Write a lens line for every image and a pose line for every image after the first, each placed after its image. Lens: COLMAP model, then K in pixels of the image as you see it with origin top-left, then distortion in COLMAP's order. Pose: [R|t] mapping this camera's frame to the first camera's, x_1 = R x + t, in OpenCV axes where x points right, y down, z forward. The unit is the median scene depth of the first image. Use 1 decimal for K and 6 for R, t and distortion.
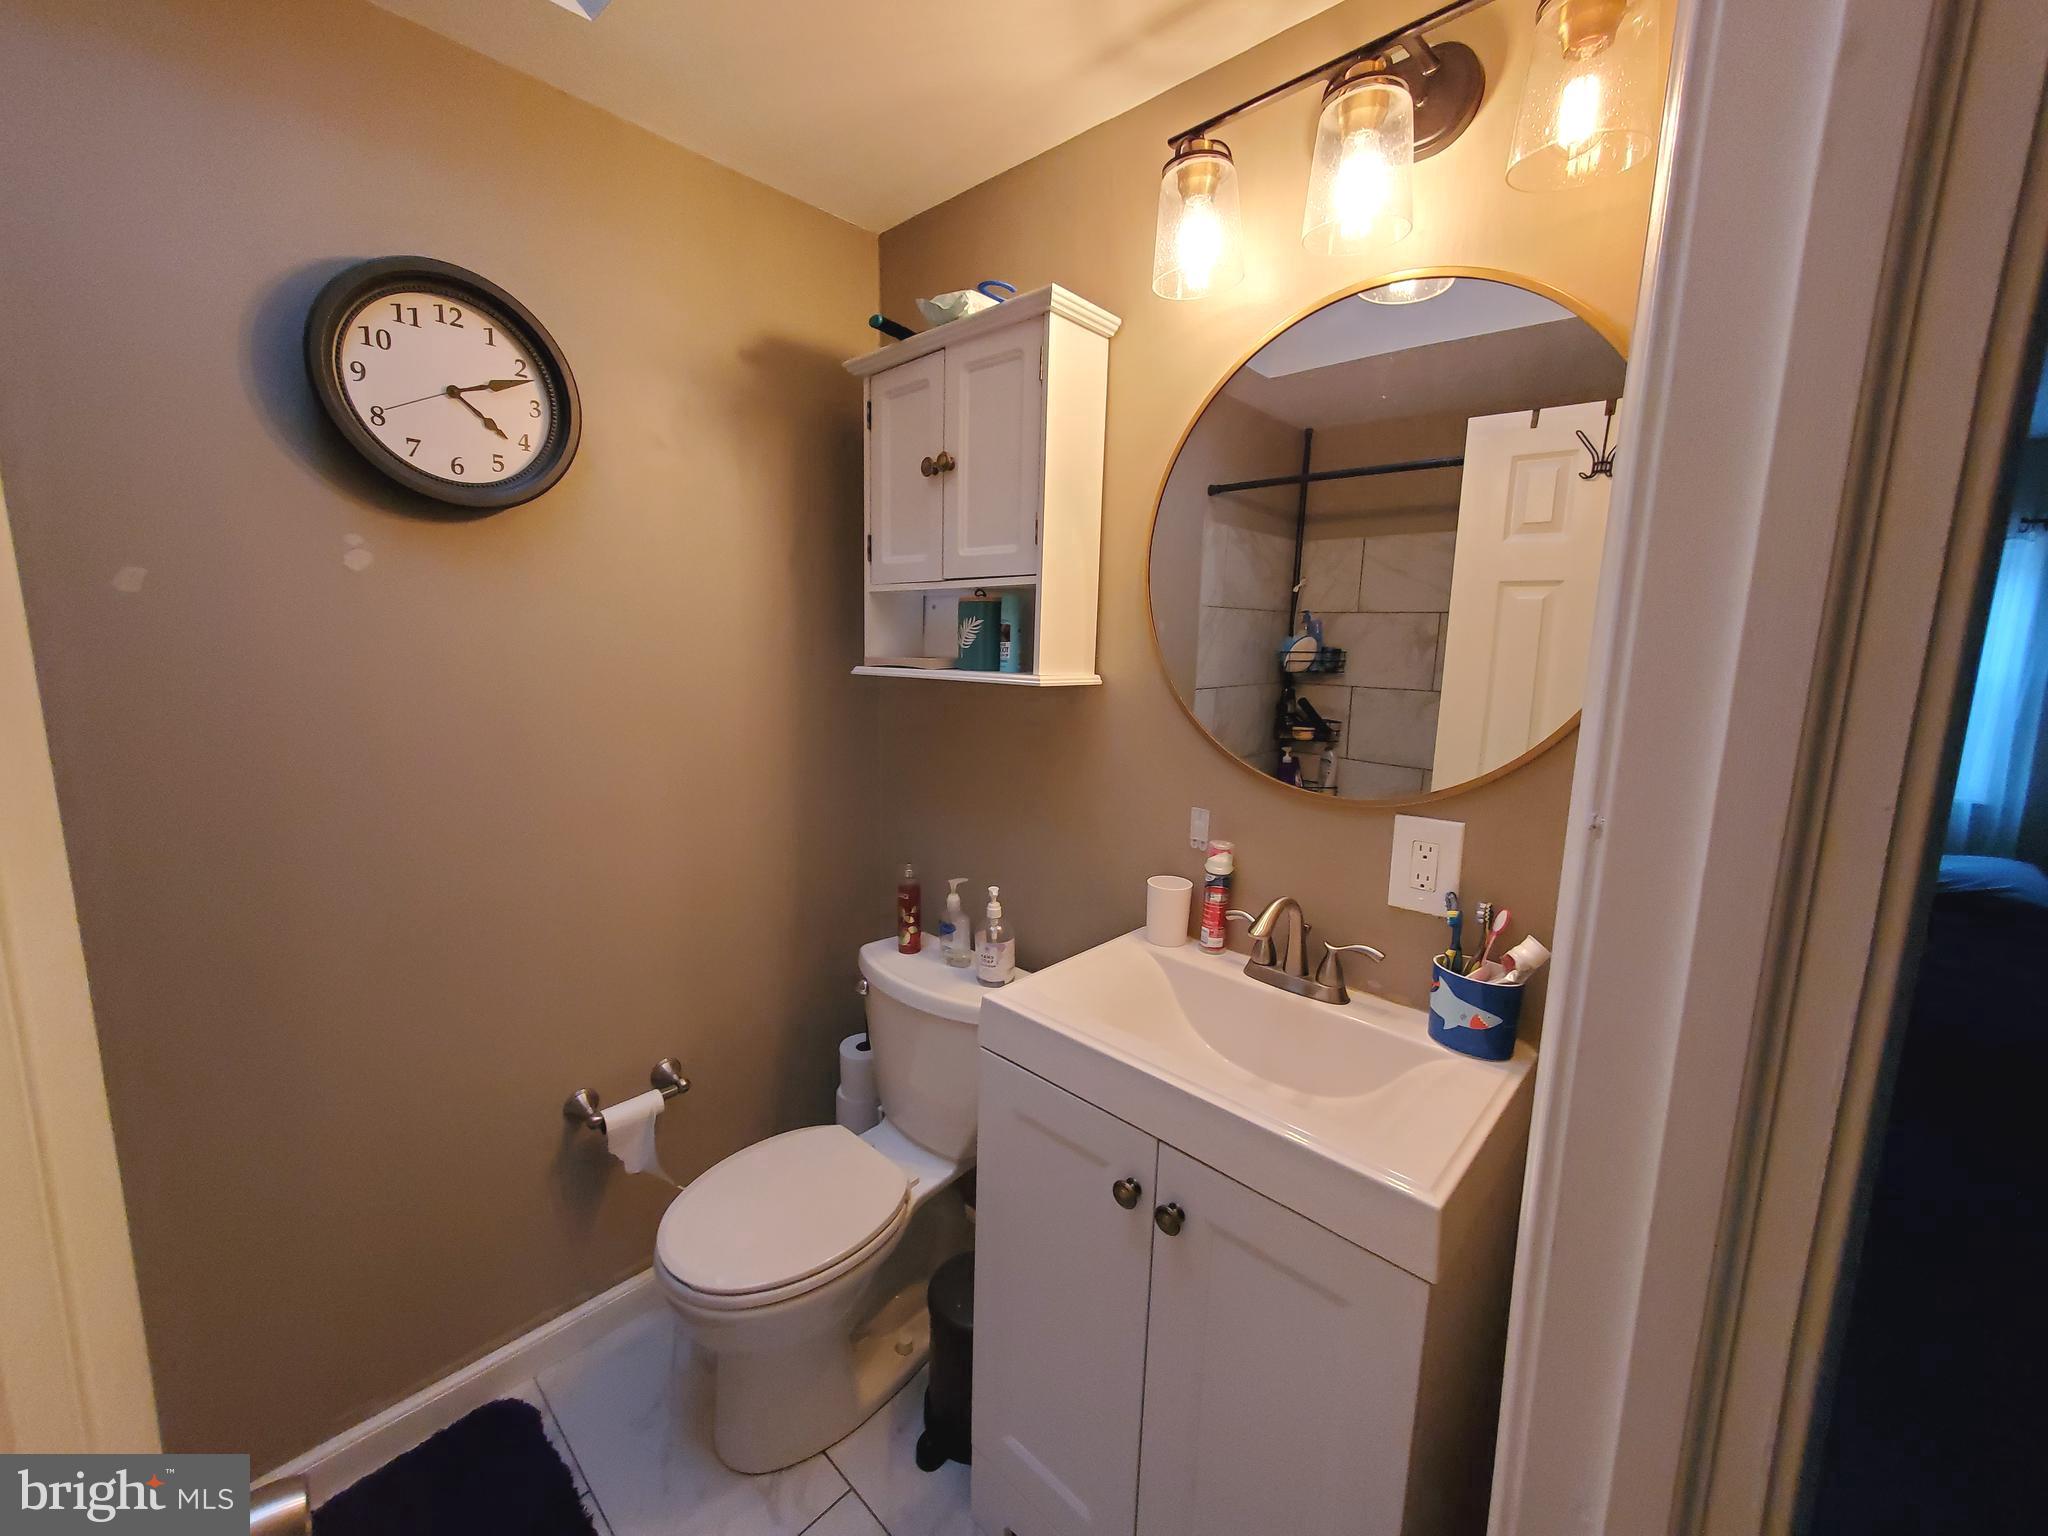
lens RADIAL K [[812.4, 0, 1026.2], [0, 812.4, 771.5], [0, 0, 1]] dist [0.007449, 0.000218]
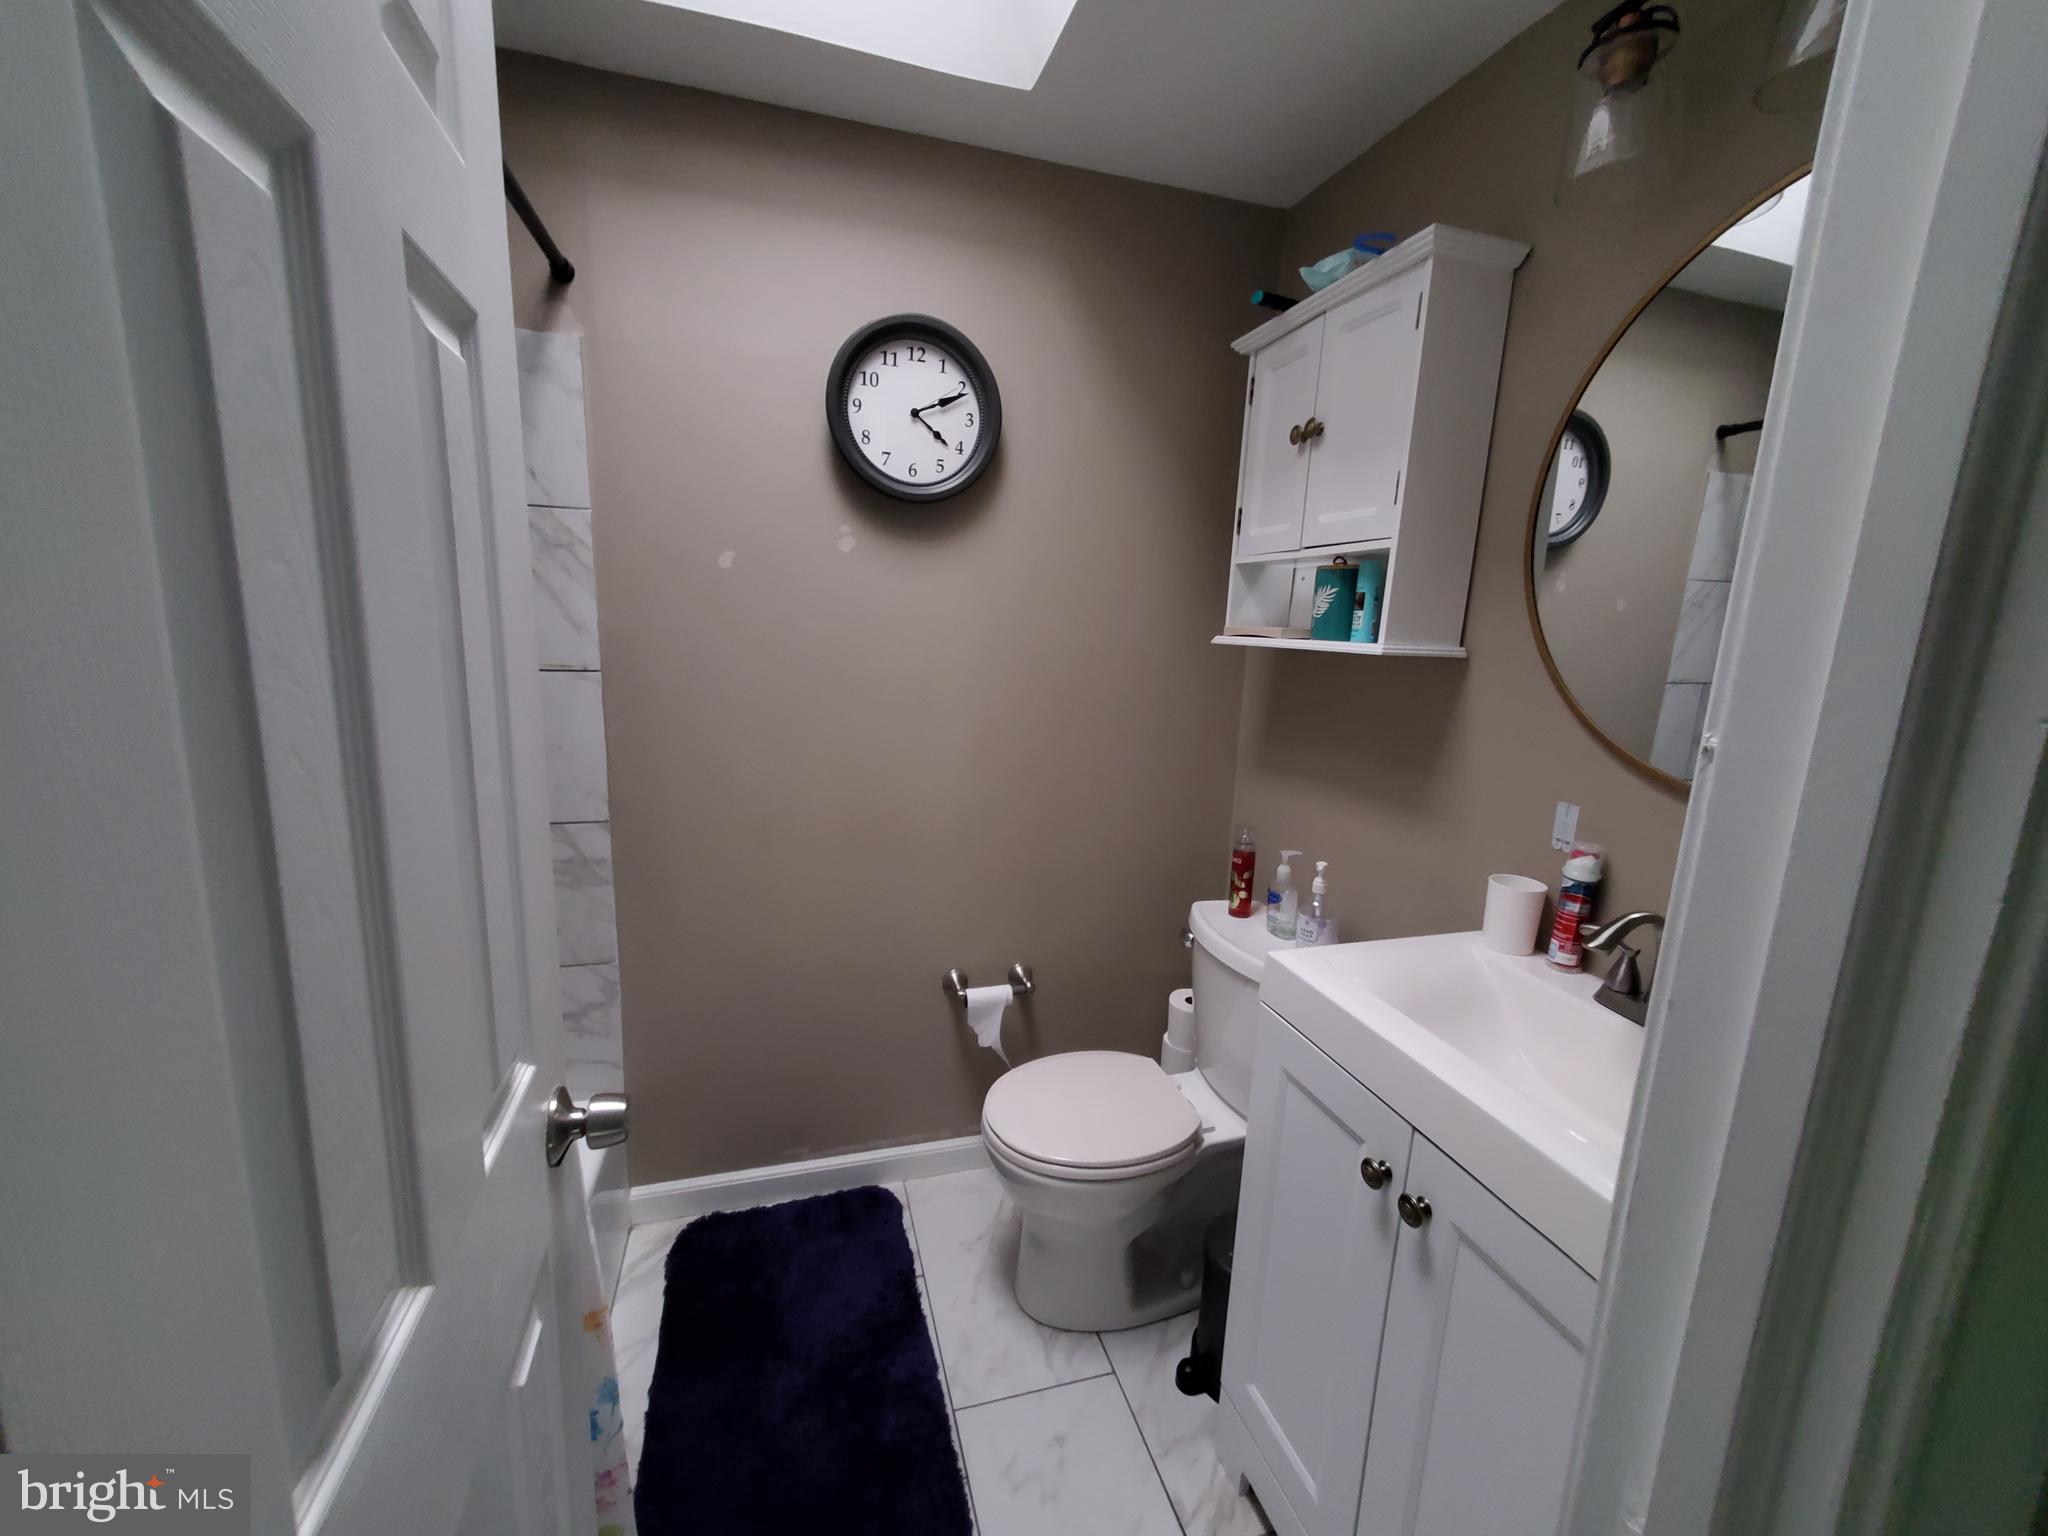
lens RADIAL K [[812.4, 0, 1017.0], [0, 812.4, 766.9], [0, 0, 1]] dist [0.007449, 0.000218]
pose [[0.863809, 0.103438, -0.493087, 0.119234], [-0.098387, 0.994487, 0.036261, 0.029977], [0.494120, 0.017191, 0.869224, -0.036244]]
